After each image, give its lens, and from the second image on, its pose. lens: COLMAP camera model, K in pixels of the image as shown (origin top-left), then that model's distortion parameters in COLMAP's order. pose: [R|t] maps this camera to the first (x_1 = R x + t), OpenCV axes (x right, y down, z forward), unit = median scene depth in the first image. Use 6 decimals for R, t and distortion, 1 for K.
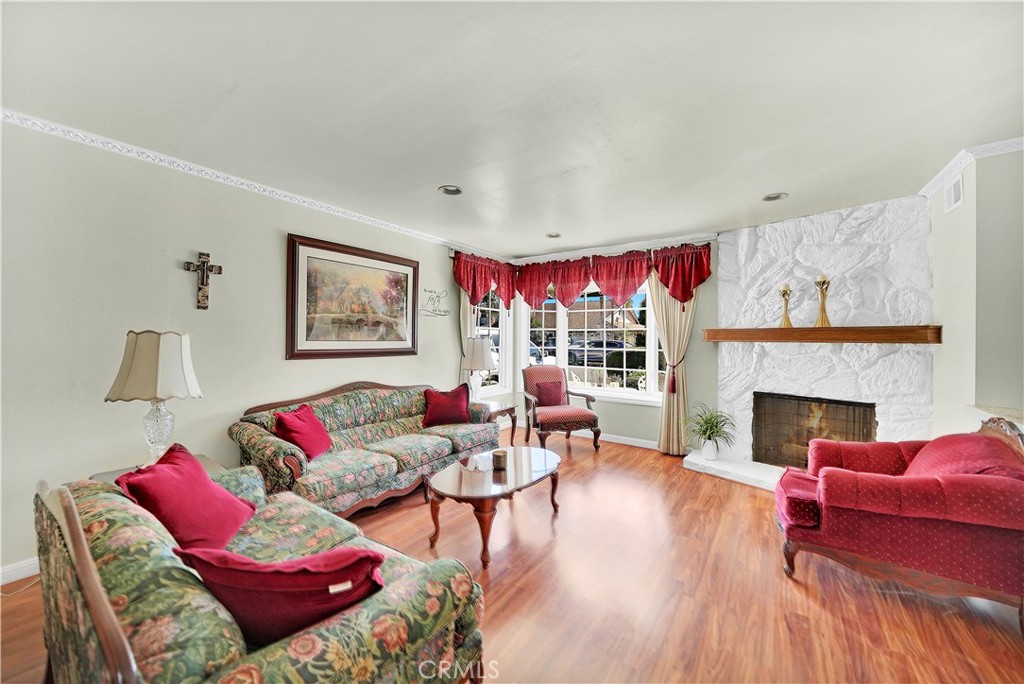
lens RADIAL K [[381.0, 0, 503.7], [0, 381.0, 338.9], [0, 0, 1]] dist [-0.020838, 0.000414]
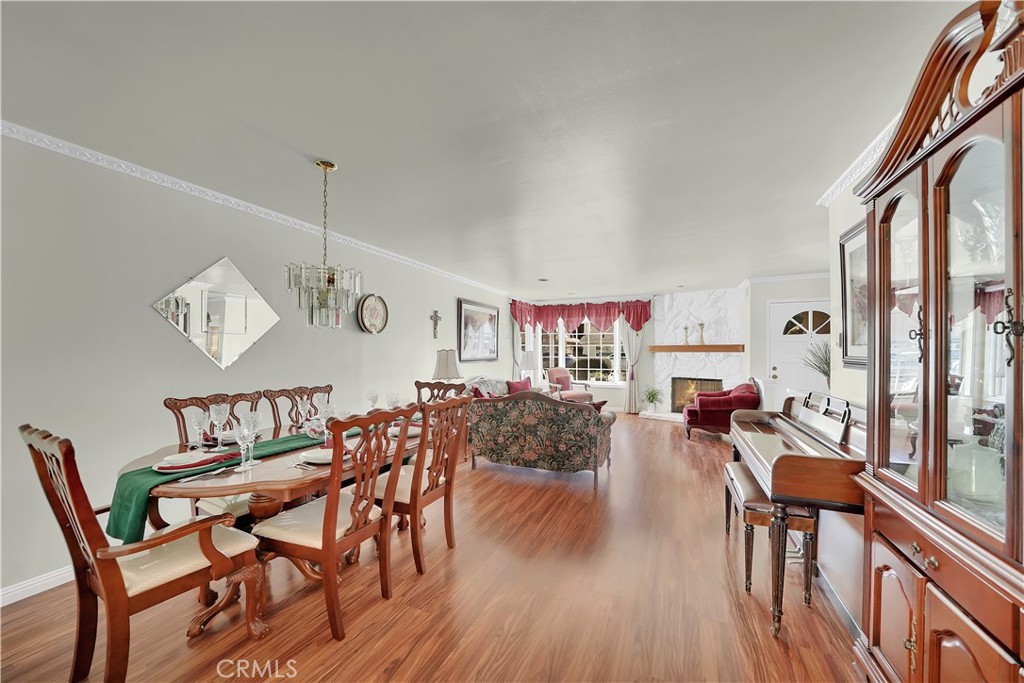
lens RADIAL K [[373.5, 0, 526.1], [0, 373.5, 351.0], [0, 0, 1]] dist [0.010505, -0.000167]
pose [[0.971682, -0.007723, 0.236168, -0.529176], [0.007313, 0.999970, 0.002610, -0.008110], [-0.236181, -0.000809, 0.971709, -0.707261]]
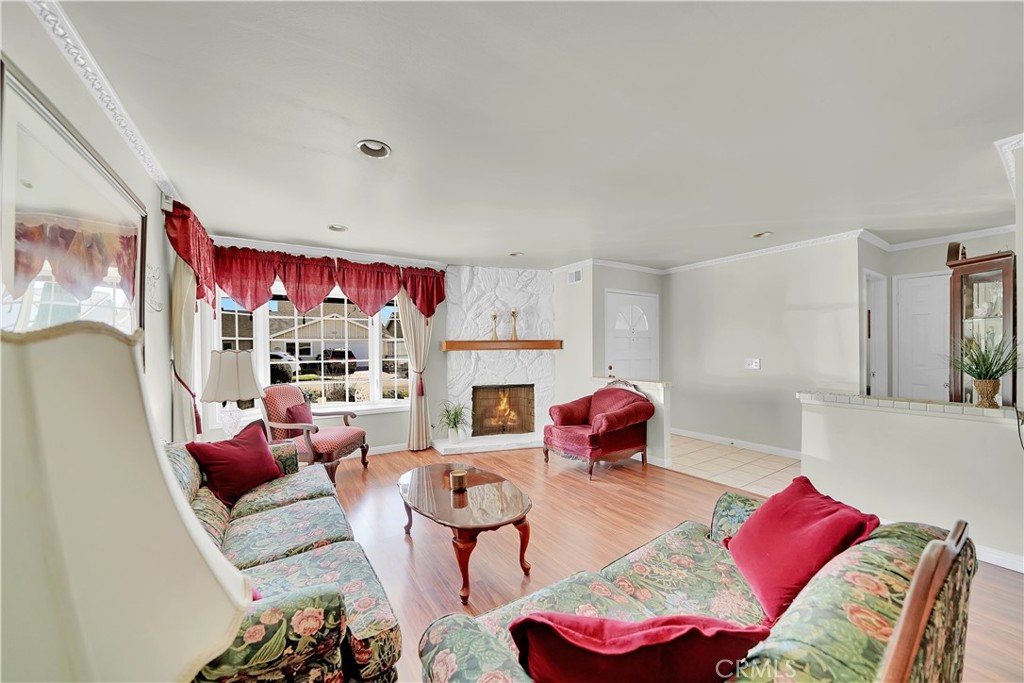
lens RADIAL K [[368.5, 0, 510.5], [0, 368.5, 349.8], [0, 0, 1]] dist [-0.014043, 0.000644]
pose [[0.370508, -0.013816, 0.928727, -0.524076], [0.013171, 0.999867, 0.009619, -0.004233], [-0.928736, 0.008669, 0.370640, 0.363213]]
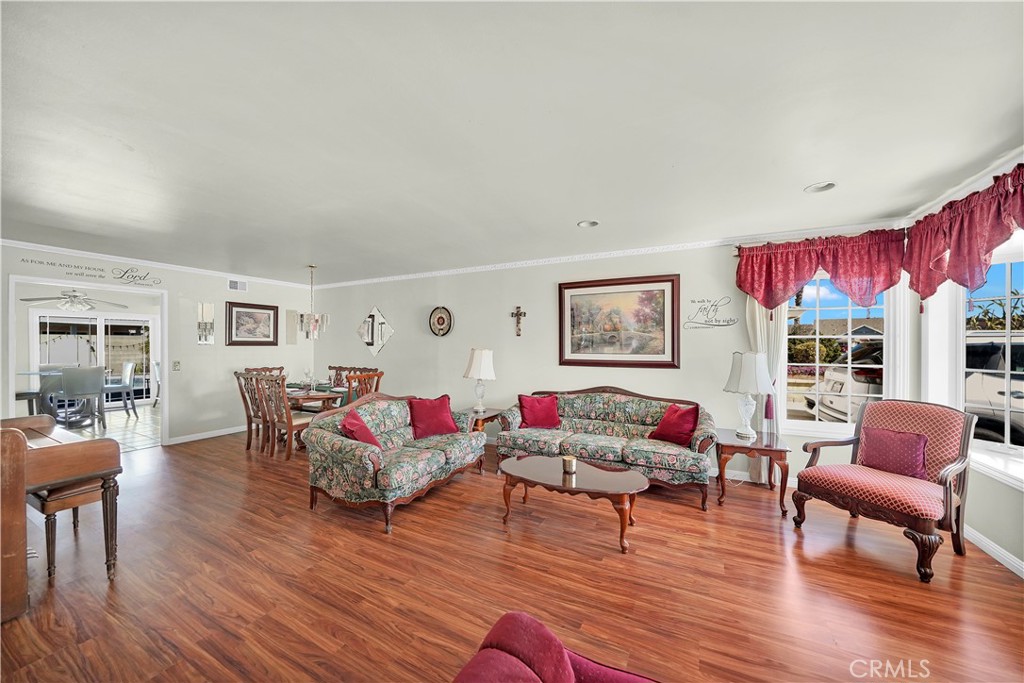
lens RADIAL K [[368.5, 0, 509.3], [0, 368.5, 345.2], [0, 0, 1]] dist [-0.014043, 0.000644]
pose [[0.148023, -0.004175, -0.988975, 0.685500], [0.002105, 0.999990, -0.003906, -0.017047], [0.988982, -0.001503, 0.148030, 0.445961]]
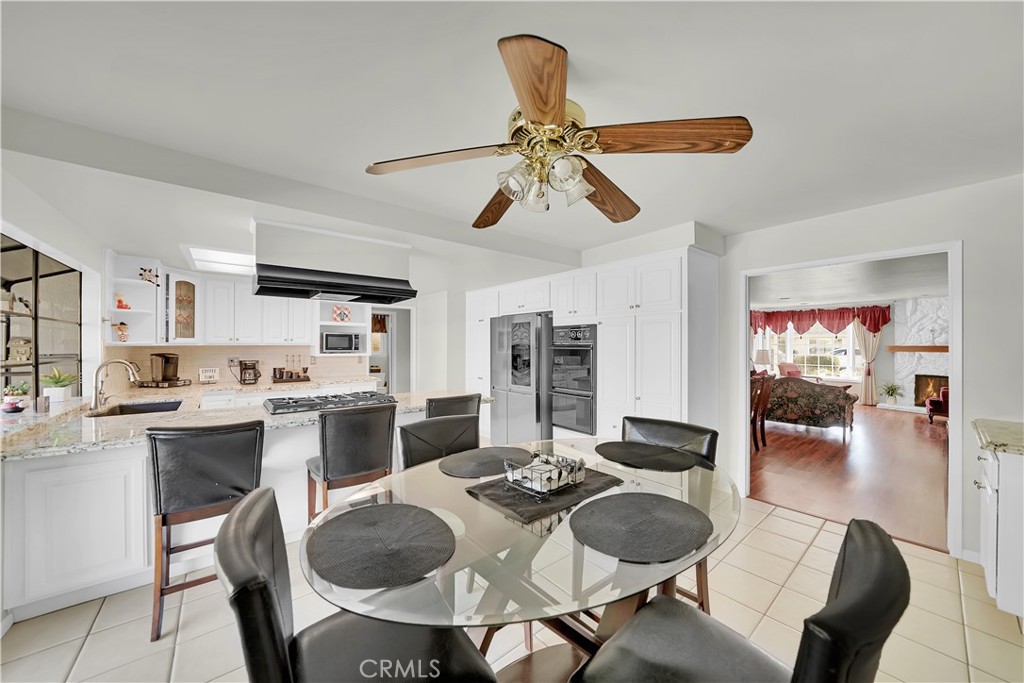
lens RADIAL K [[368.5, 0, 513.7], [0, 368.5, 343.7], [0, 0, 1]] dist [-0.014043, 0.000644]
pose [[0.970381, -0.004121, -0.241544, -1.065462], [0.004039, 0.999991, -0.000835, -0.046382], [0.241545, -0.000165, 0.970390, -1.566903]]
